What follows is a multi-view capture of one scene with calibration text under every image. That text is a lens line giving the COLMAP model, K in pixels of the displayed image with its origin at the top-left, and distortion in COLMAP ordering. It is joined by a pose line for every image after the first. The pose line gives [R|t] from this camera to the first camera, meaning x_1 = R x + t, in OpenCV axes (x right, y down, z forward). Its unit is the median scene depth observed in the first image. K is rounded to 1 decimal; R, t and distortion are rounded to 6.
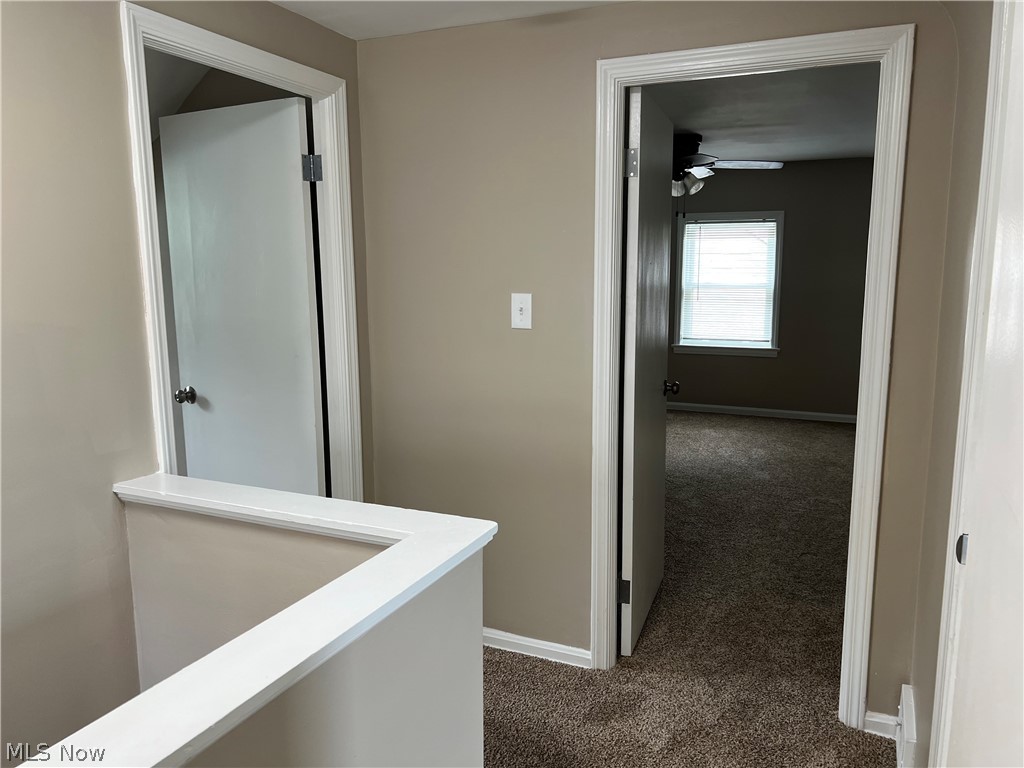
lens RADIAL K [[764.3, 0, 525.0], [0, 764.3, 387.9], [0, 0, 1]] dist [-0.004411, -0.002795]
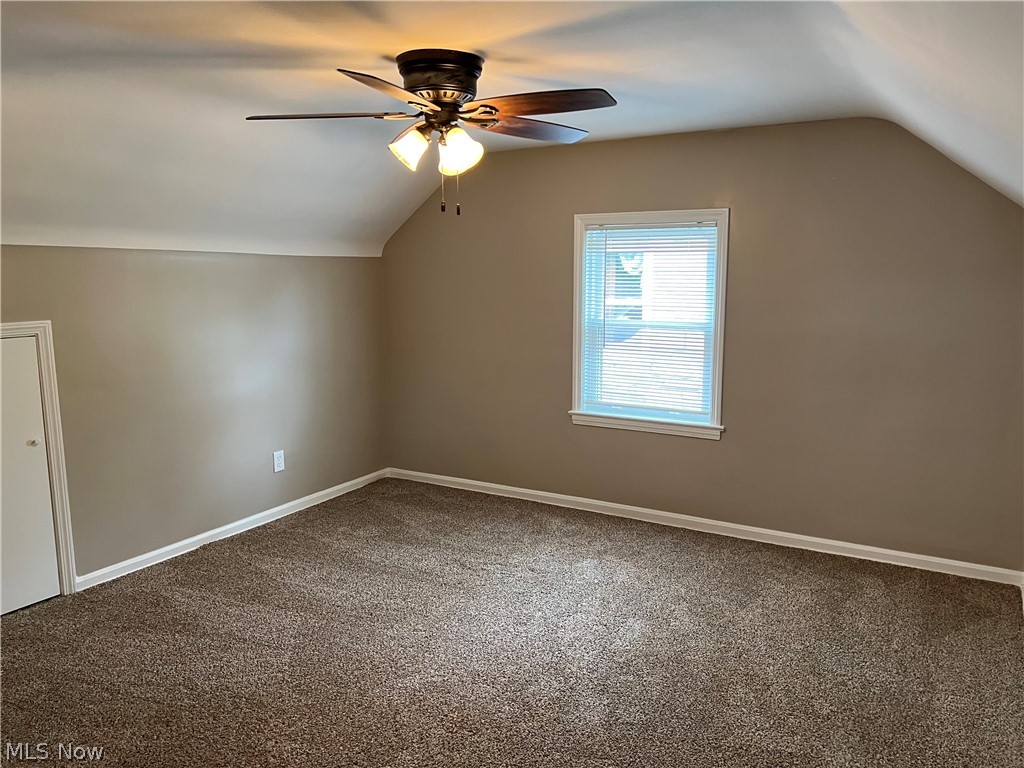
lens RADIAL K [[764.3, 0, 525.0], [0, 764.3, 387.9], [0, 0, 1]] dist [-0.004411, -0.002795]
pose [[0.994212, 0.020036, -0.105555, 0.236292], [-0.020535, 0.999783, -0.003637, -0.077902], [0.105459, 0.005783, 0.994407, 0.353826]]
